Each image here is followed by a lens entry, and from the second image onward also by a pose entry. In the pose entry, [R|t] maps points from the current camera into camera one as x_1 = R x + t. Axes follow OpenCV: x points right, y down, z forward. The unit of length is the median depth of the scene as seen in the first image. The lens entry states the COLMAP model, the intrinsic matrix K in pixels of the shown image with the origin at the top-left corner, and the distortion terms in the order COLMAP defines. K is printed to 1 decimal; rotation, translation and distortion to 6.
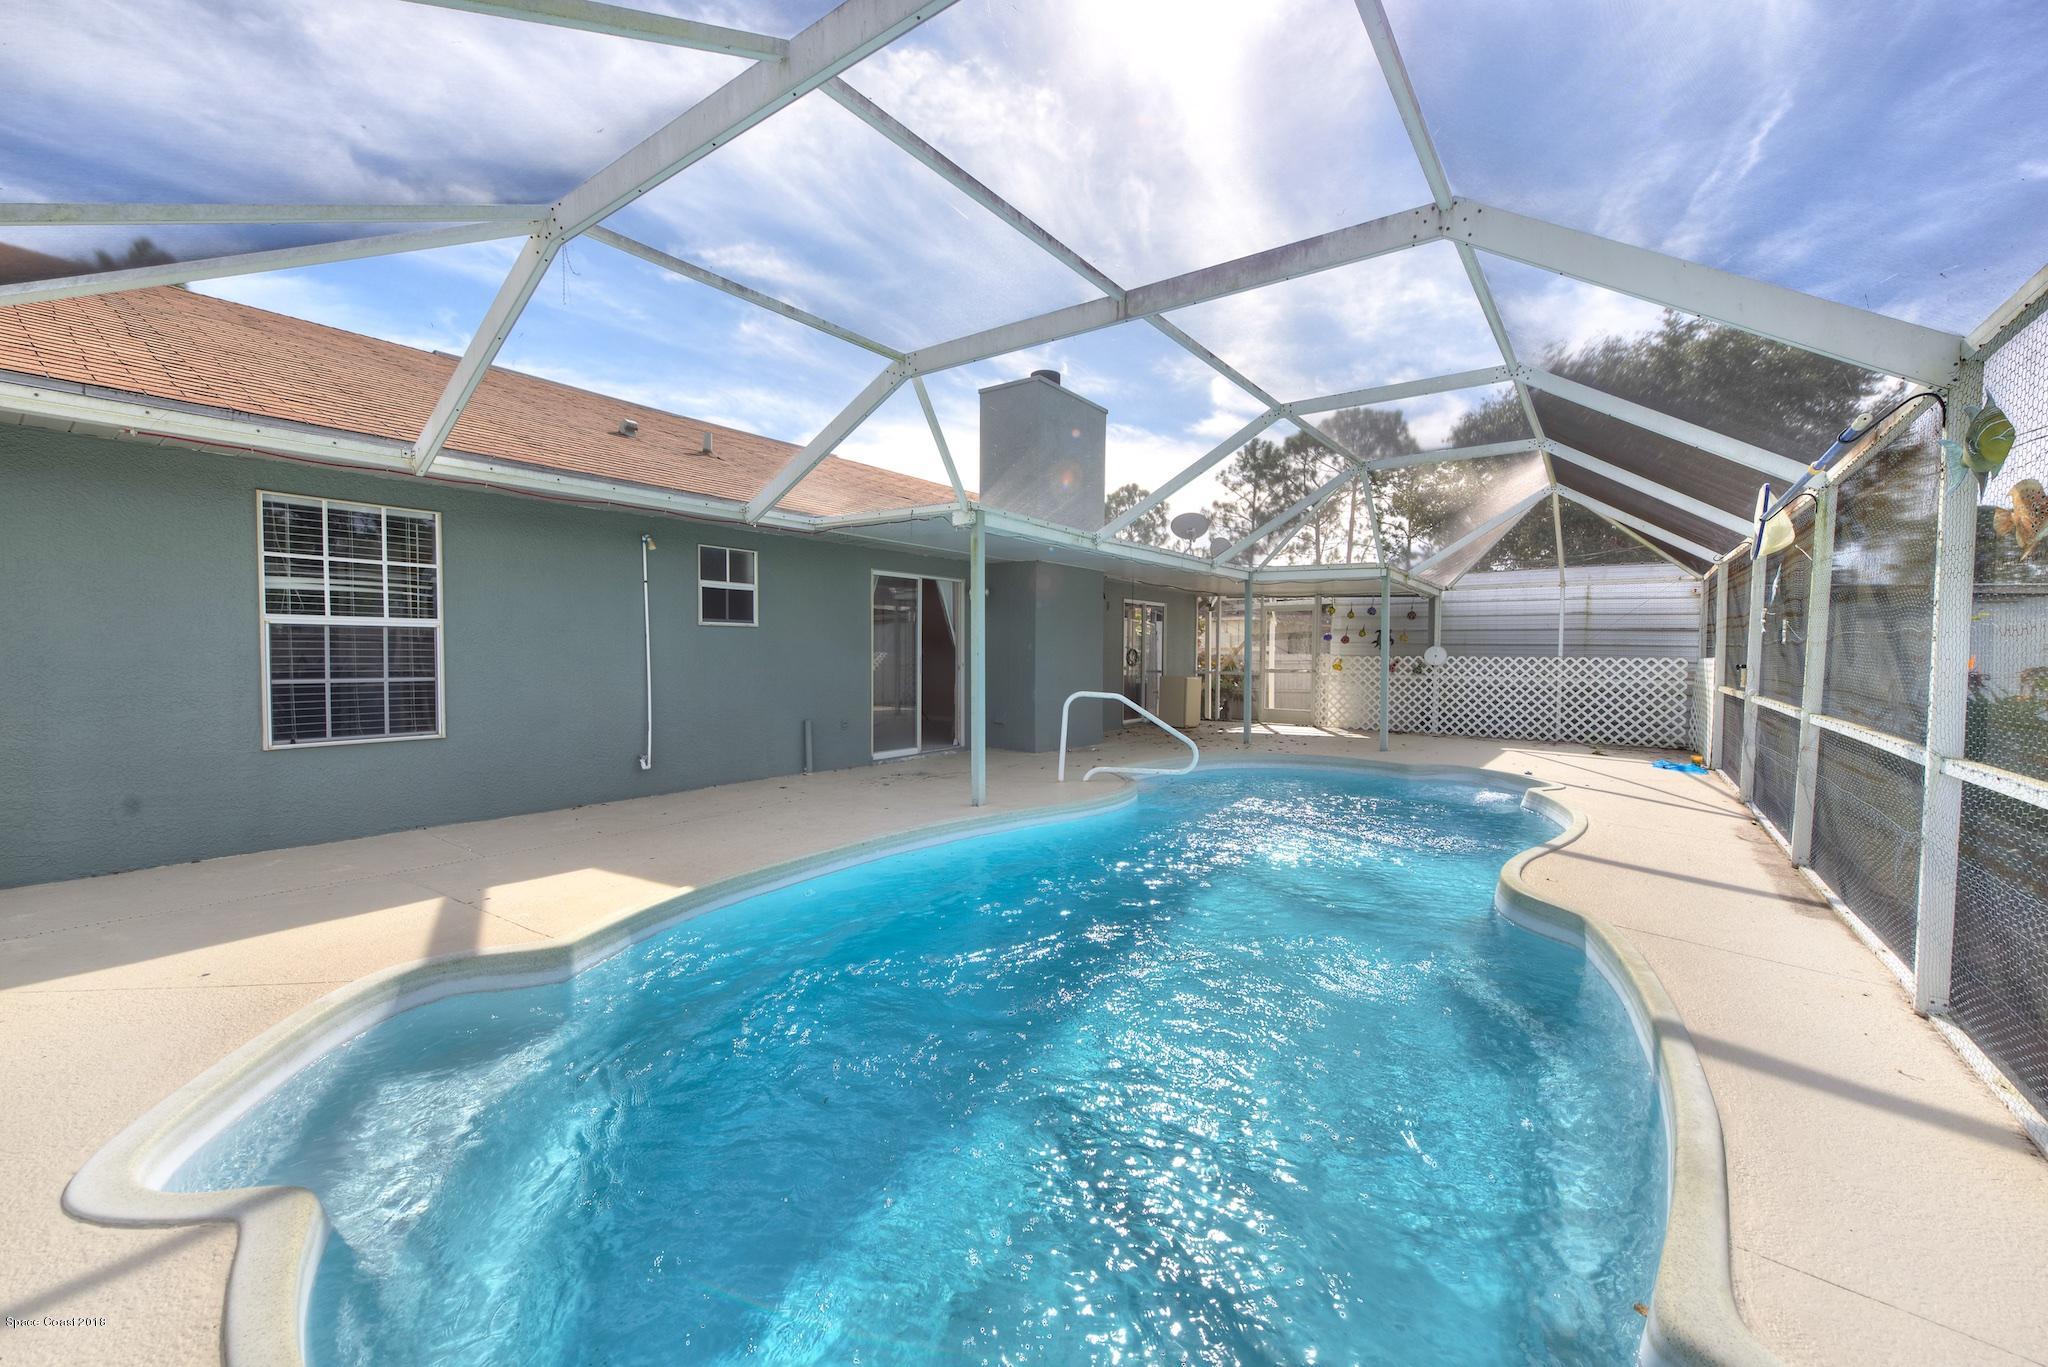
lens RADIAL K [[800.9, 0, 1024.1], [0, 800.9, 679.7], [0, 0, 1]] dist [0.002876, -0.000902]
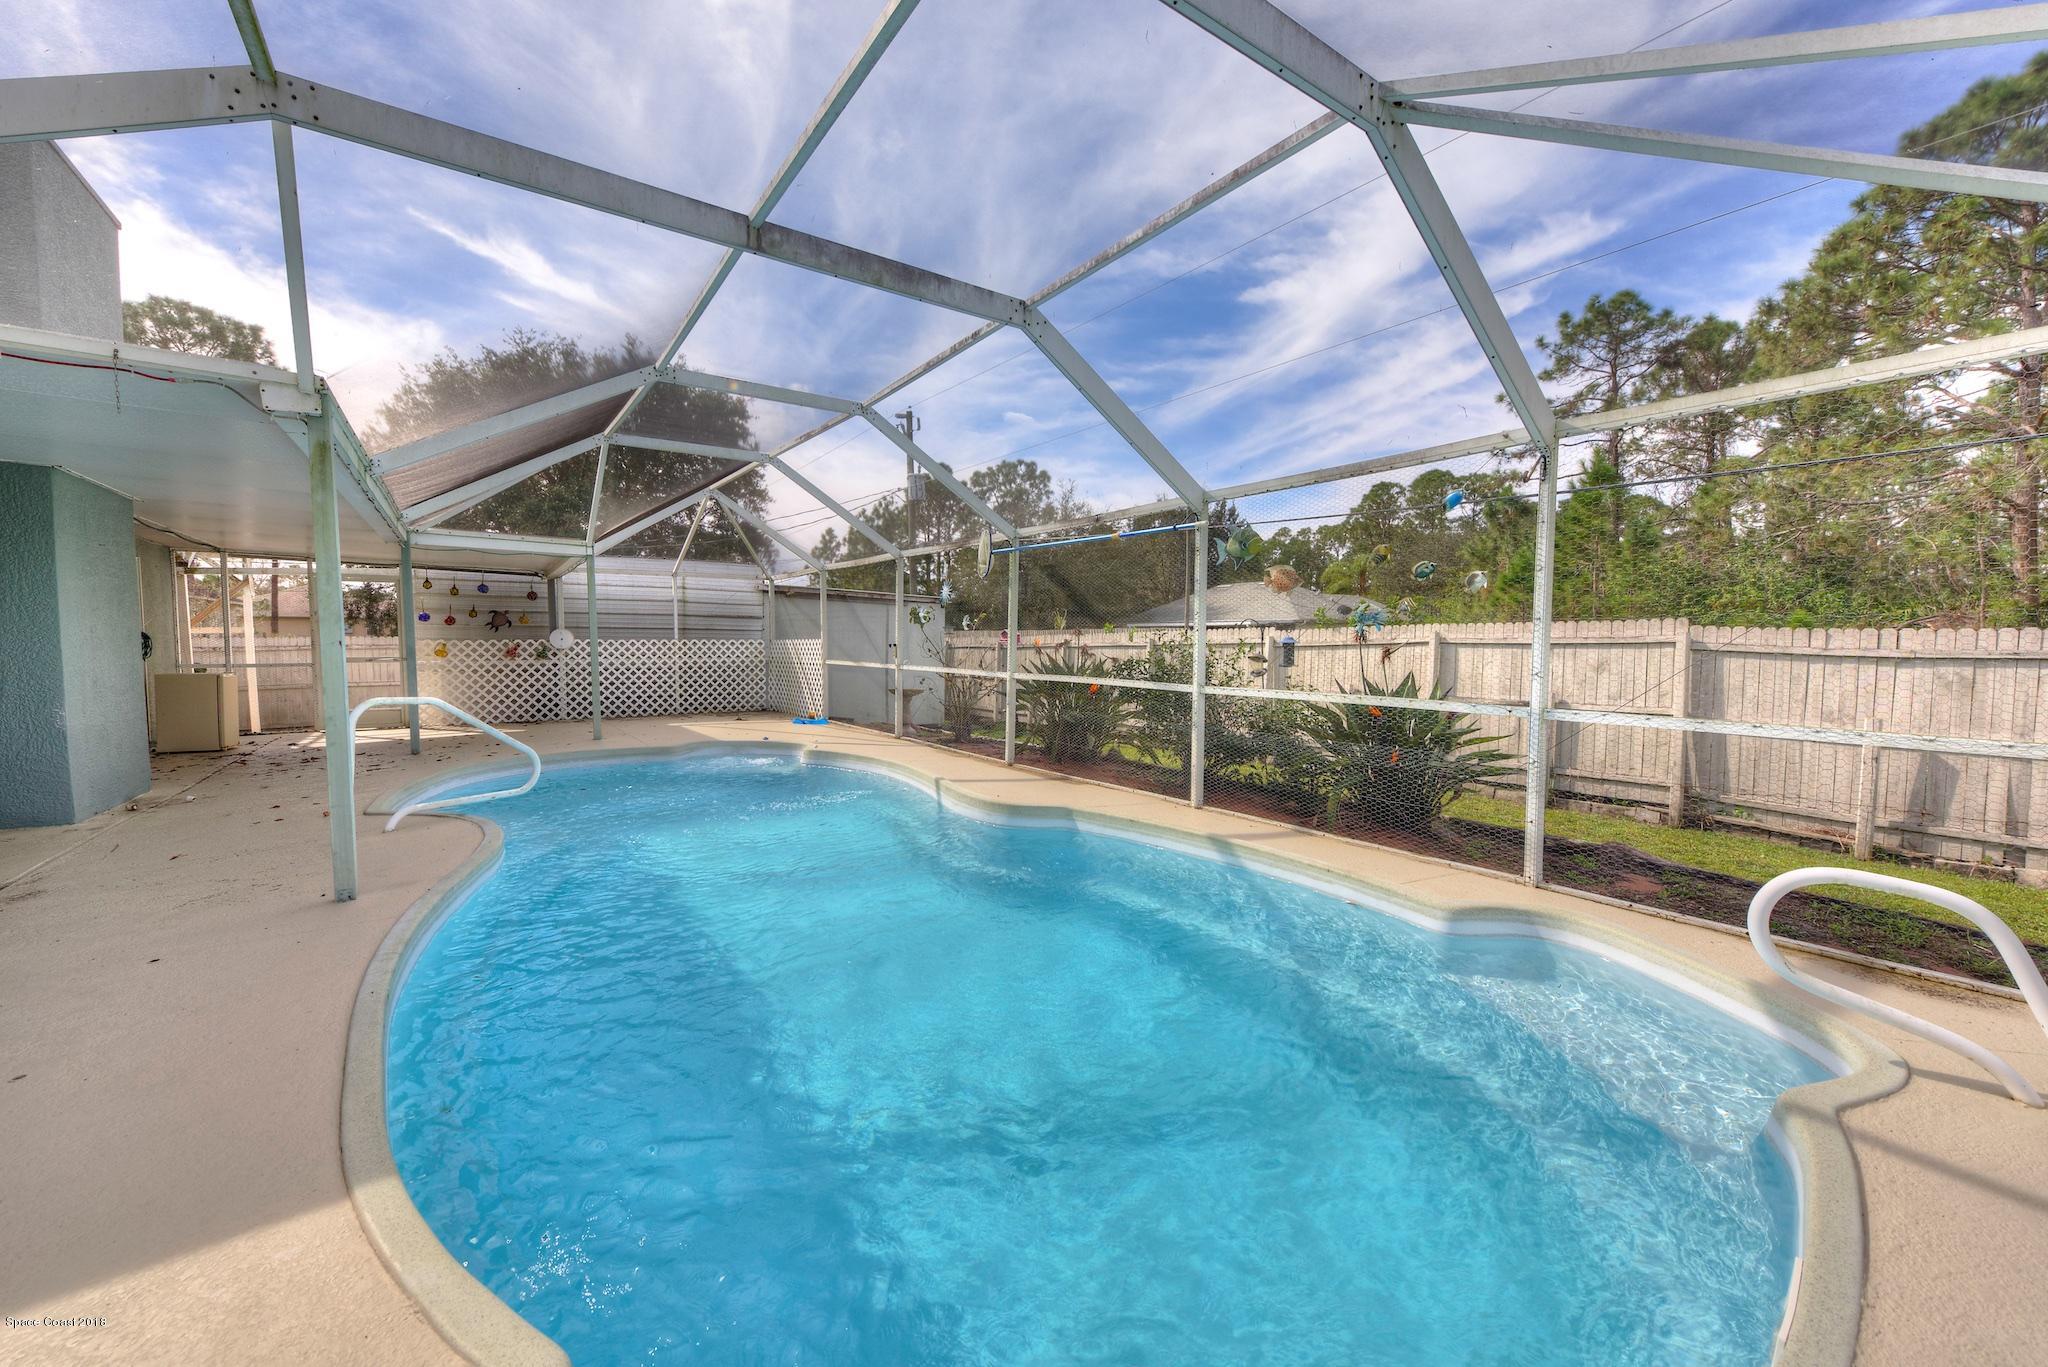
lens RADIAL K [[800.9, 0, 1024.1], [0, 800.9, 679.7], [0, 0, 1]] dist [0.002876, -0.000902]
pose [[0.324440, -0.055210, 0.944294, -0.220616], [0.033945, 0.998332, 0.046706, -0.007200], [-0.945297, 0.016901, 0.325773, 0.161364]]
